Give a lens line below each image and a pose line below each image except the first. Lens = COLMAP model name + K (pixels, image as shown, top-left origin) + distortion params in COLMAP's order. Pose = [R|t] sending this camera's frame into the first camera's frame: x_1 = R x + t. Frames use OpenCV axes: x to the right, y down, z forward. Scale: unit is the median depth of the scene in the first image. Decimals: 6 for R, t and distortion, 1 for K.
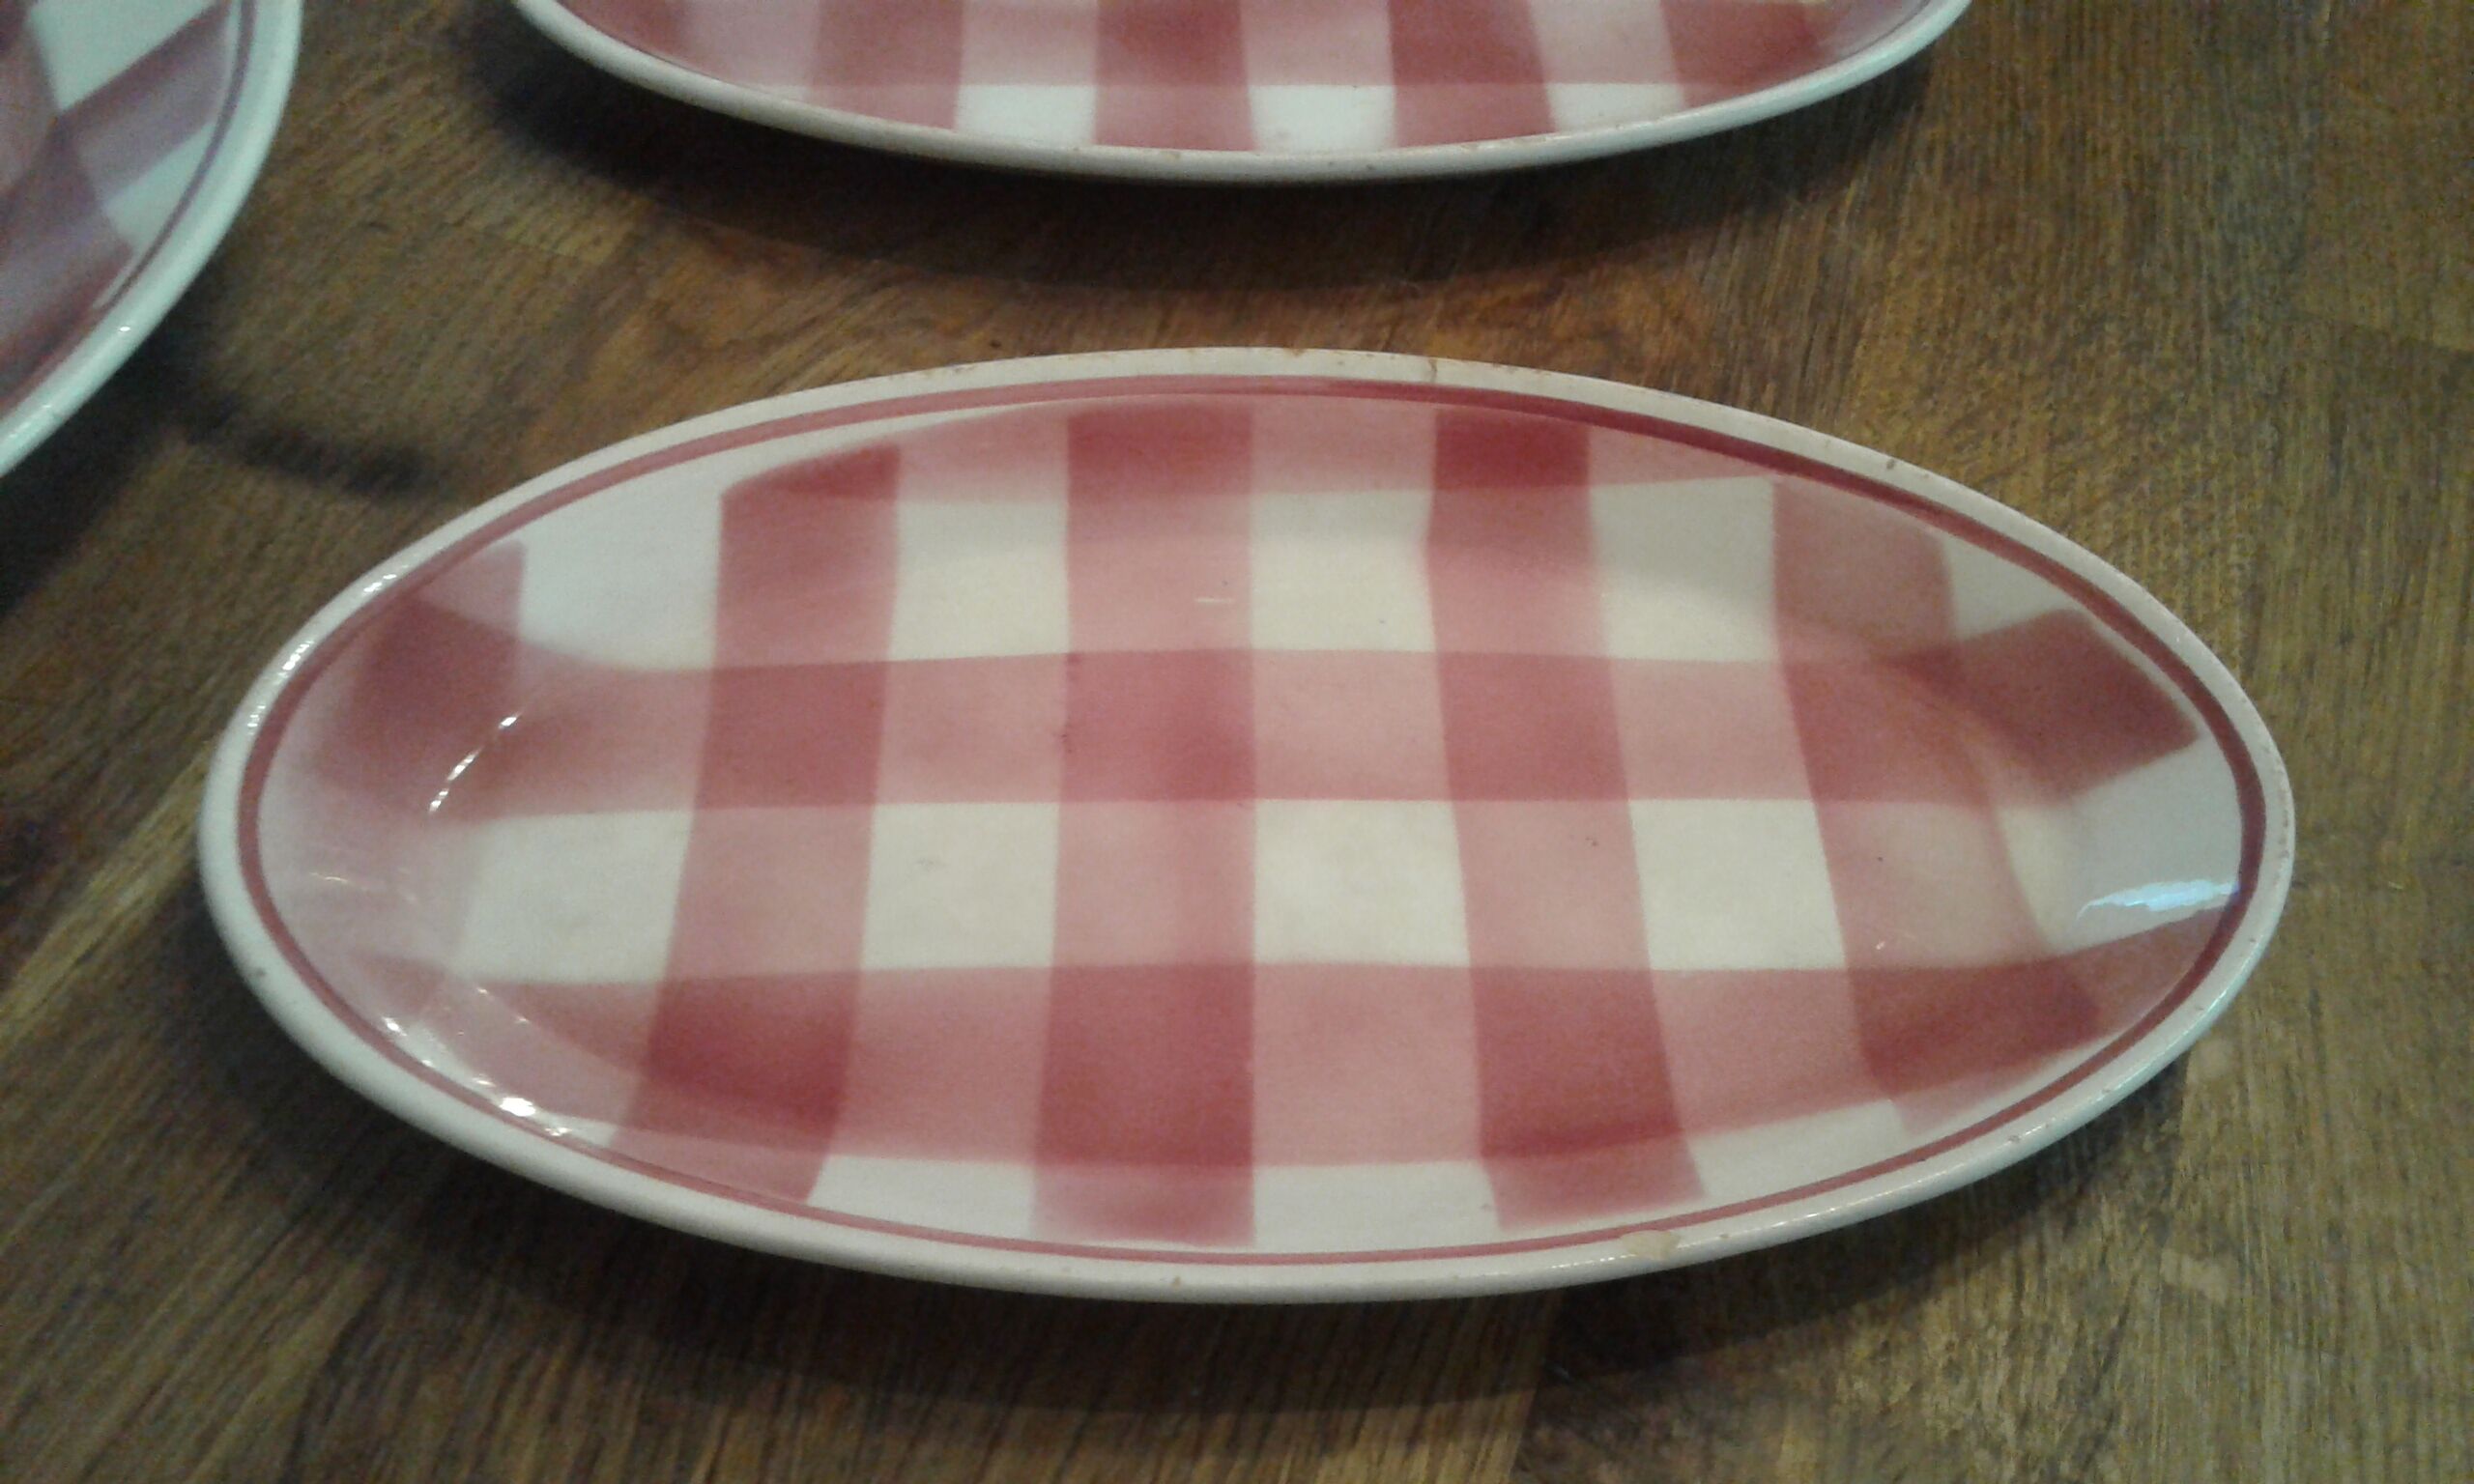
lens RADIAL K [[2313.0, 0, 1230.3], [0, 2313.0, 790.6], [0, 0, 1]] dist [0.118018, -0.263676]
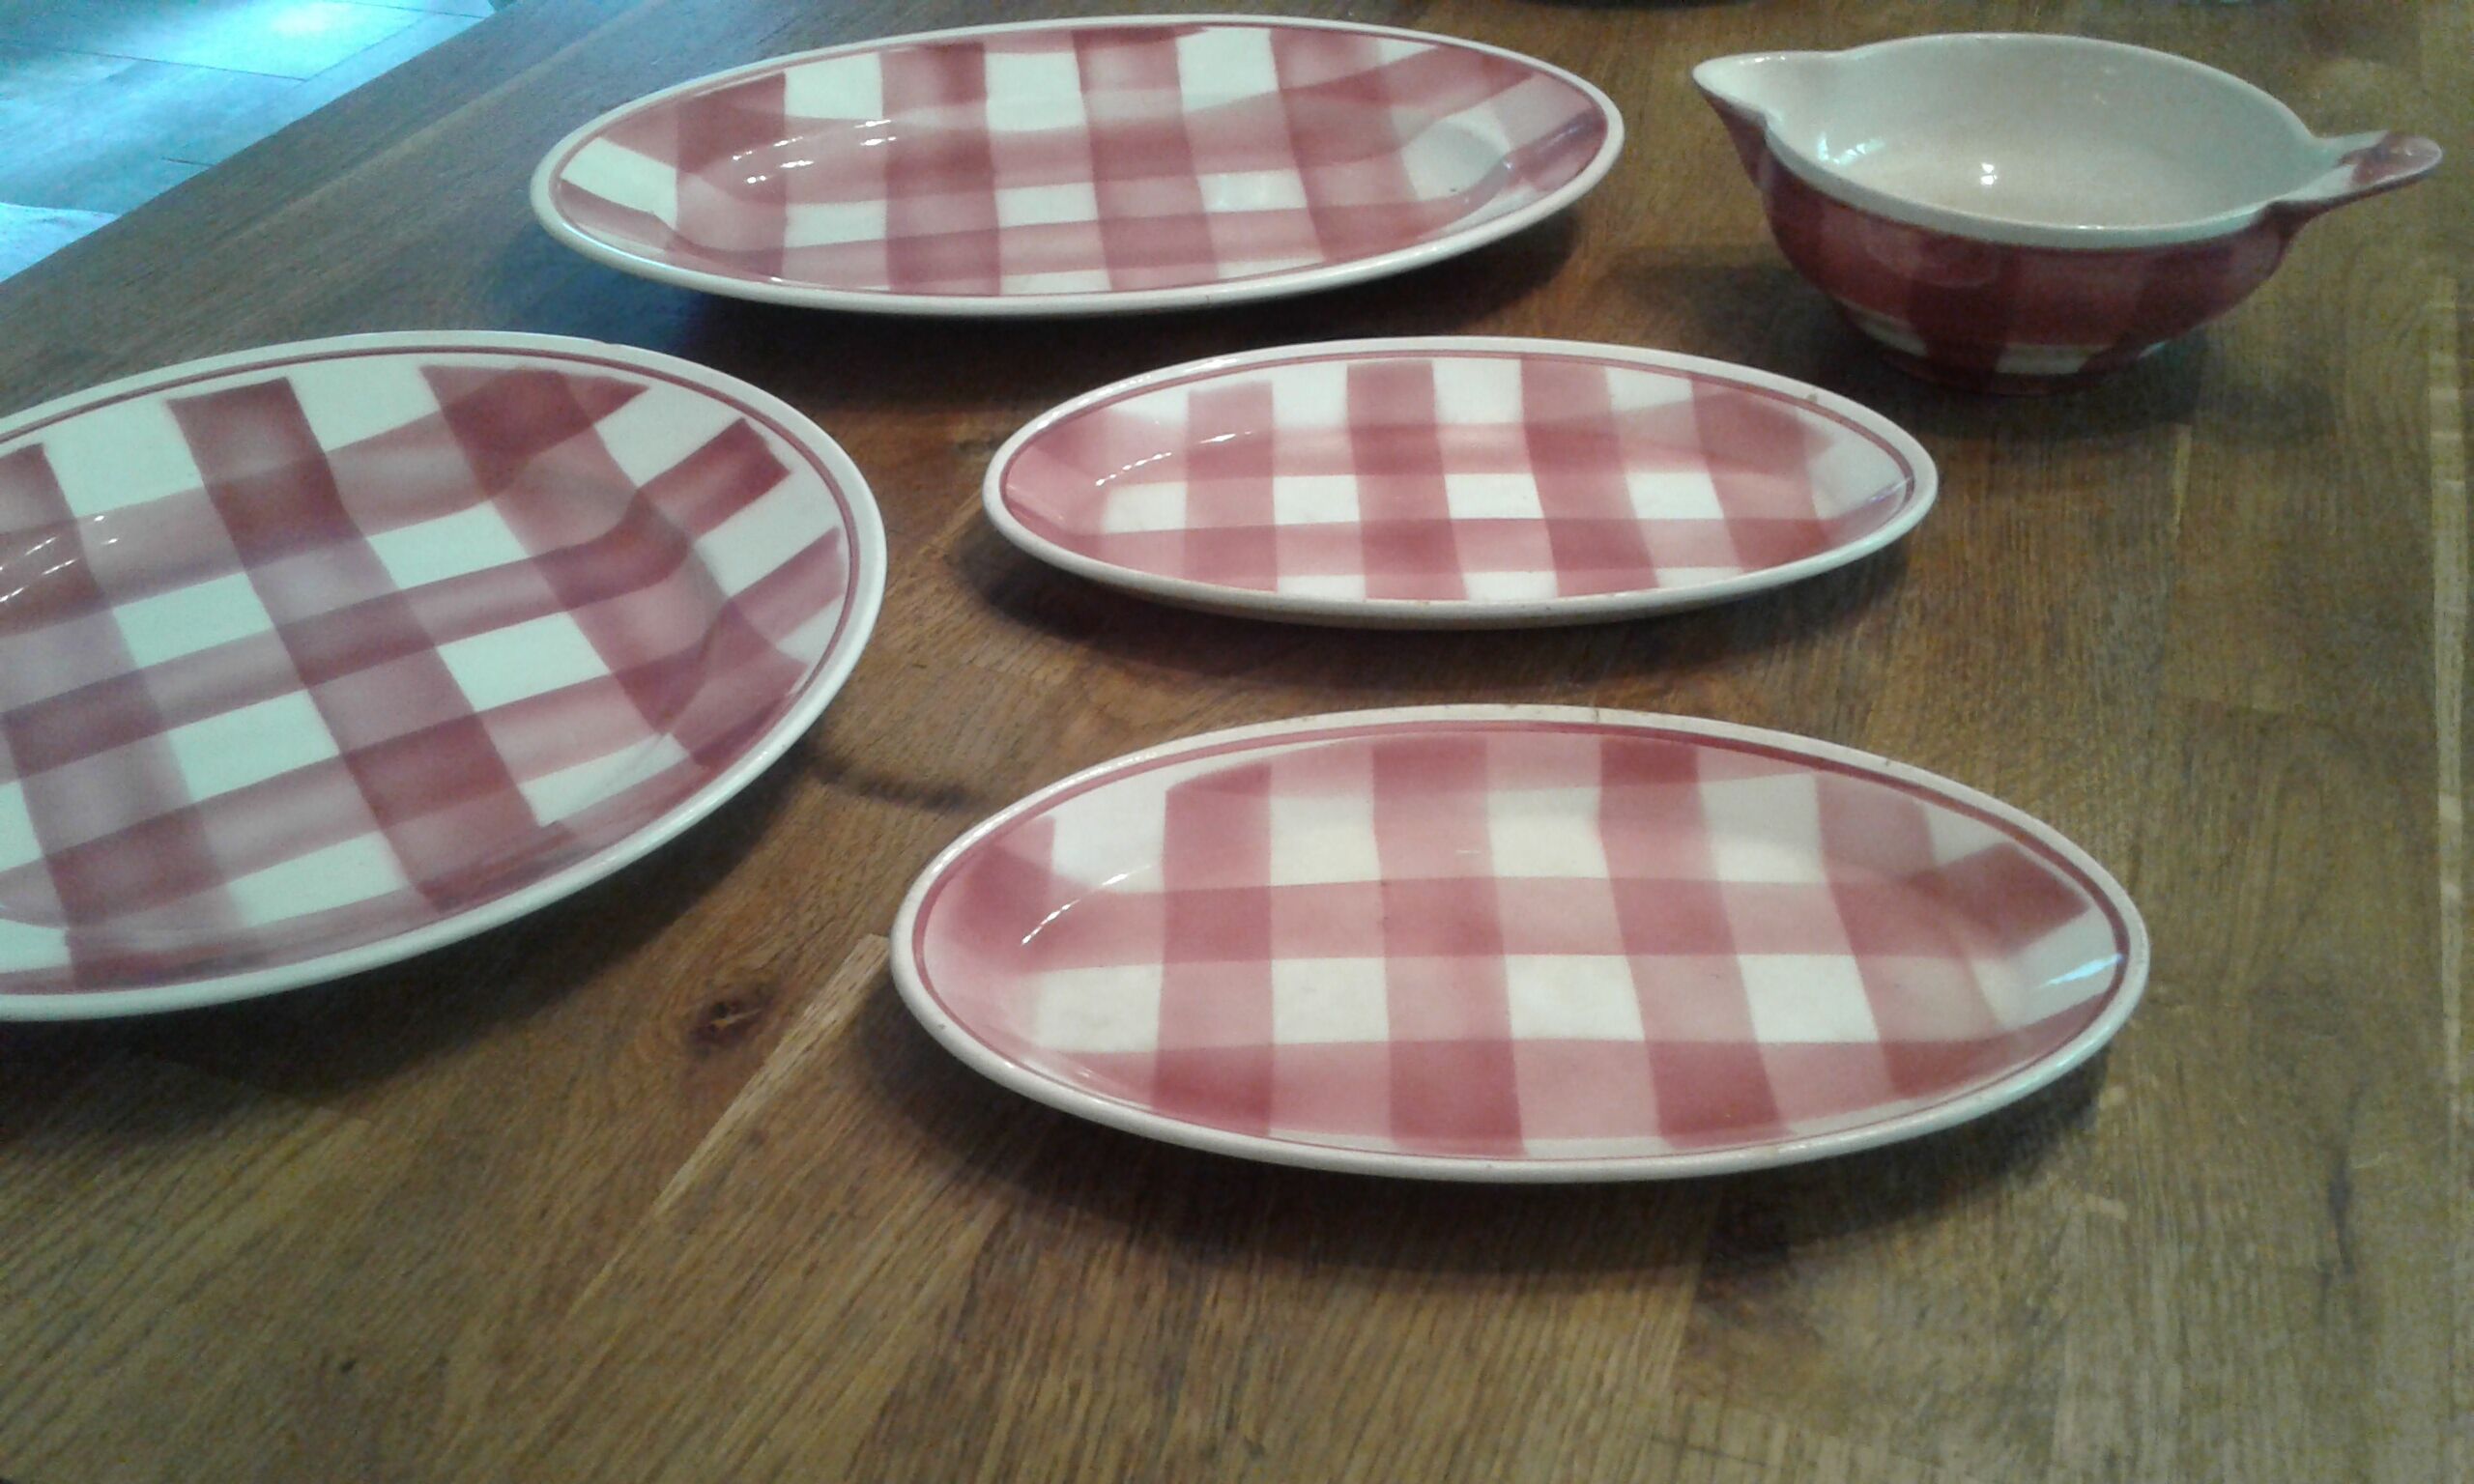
lens RADIAL K [[2313.0, 0, 1230.3], [0, 2313.0, 790.6], [0, 0, 1]] dist [0.118018, -0.263676]
pose [[0.999031, -0.018484, -0.039940, -0.098238], [0.007506, 0.965789, -0.259222, 0.267830], [0.043365, 0.258671, 0.964992, -0.521394]]
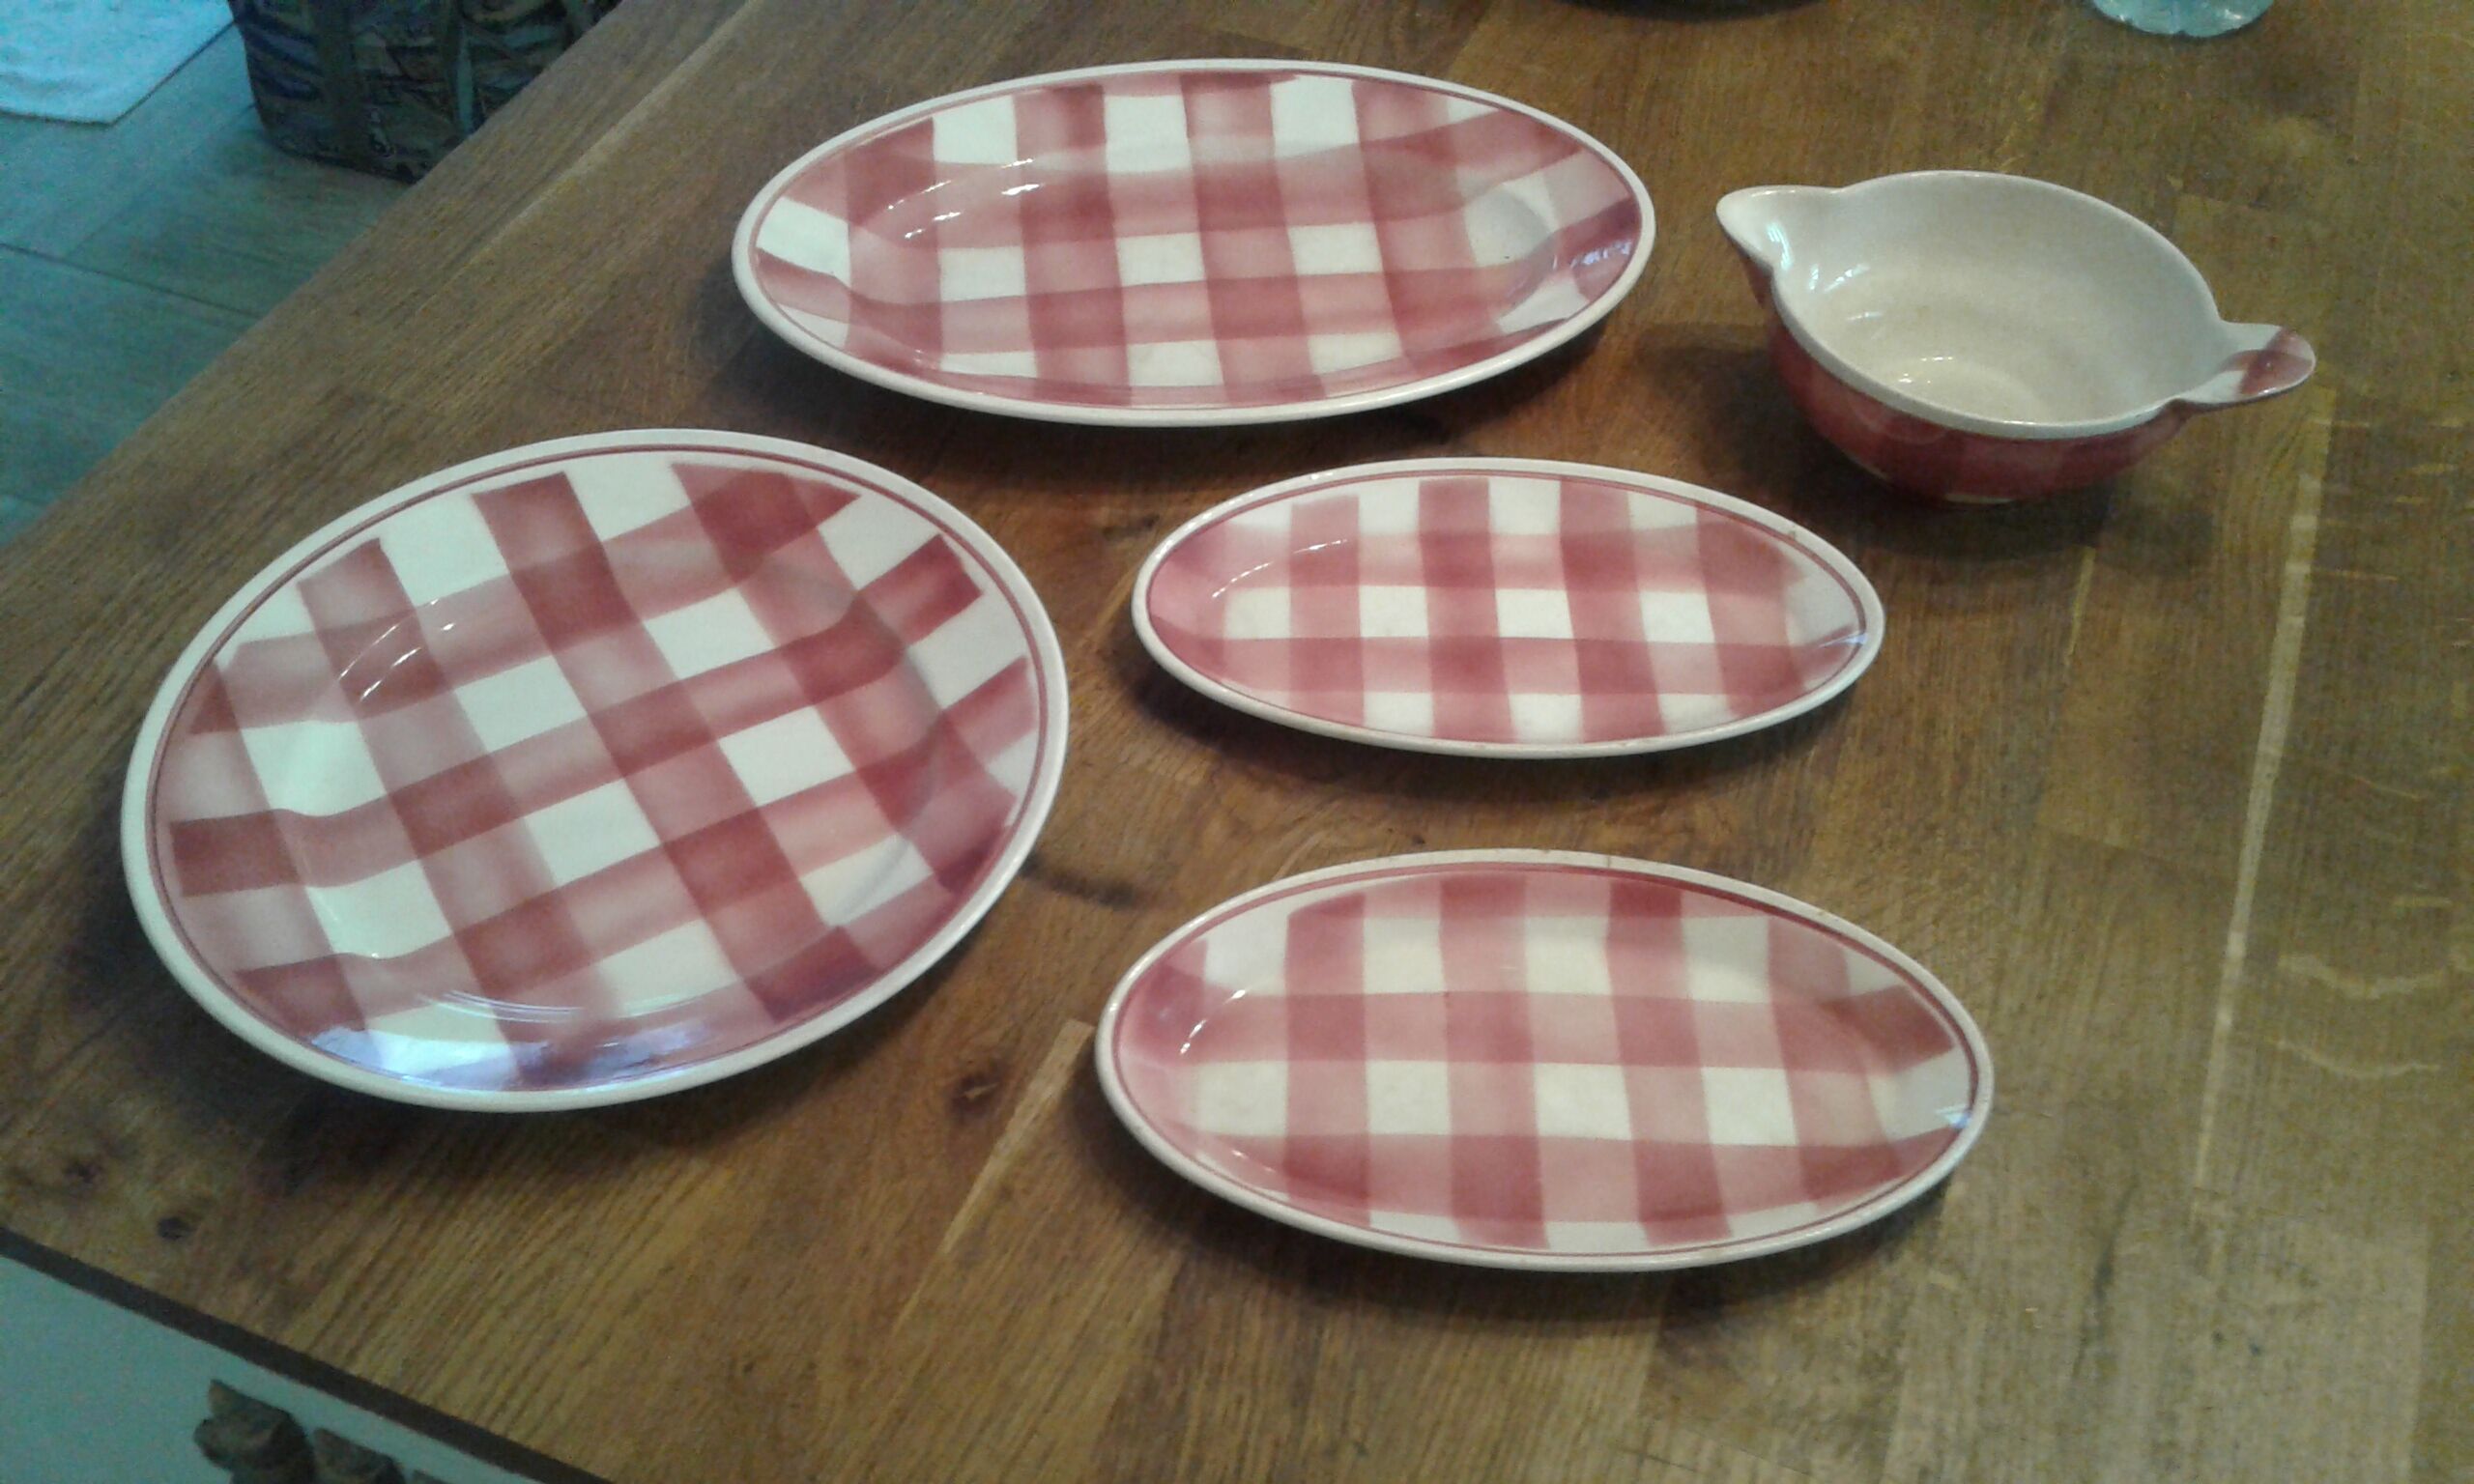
lens RADIAL K [[2324.9, 0, 1225.5], [0, 2324.9, 783.9], [0, 0, 1]] dist [0.128732, -0.262814]
pose [[0.999467, 0.019177, -0.026402, -0.201700], [-0.021171, 0.996773, -0.077425, -0.072627], [0.024832, 0.077943, 0.996649, -1.110142]]
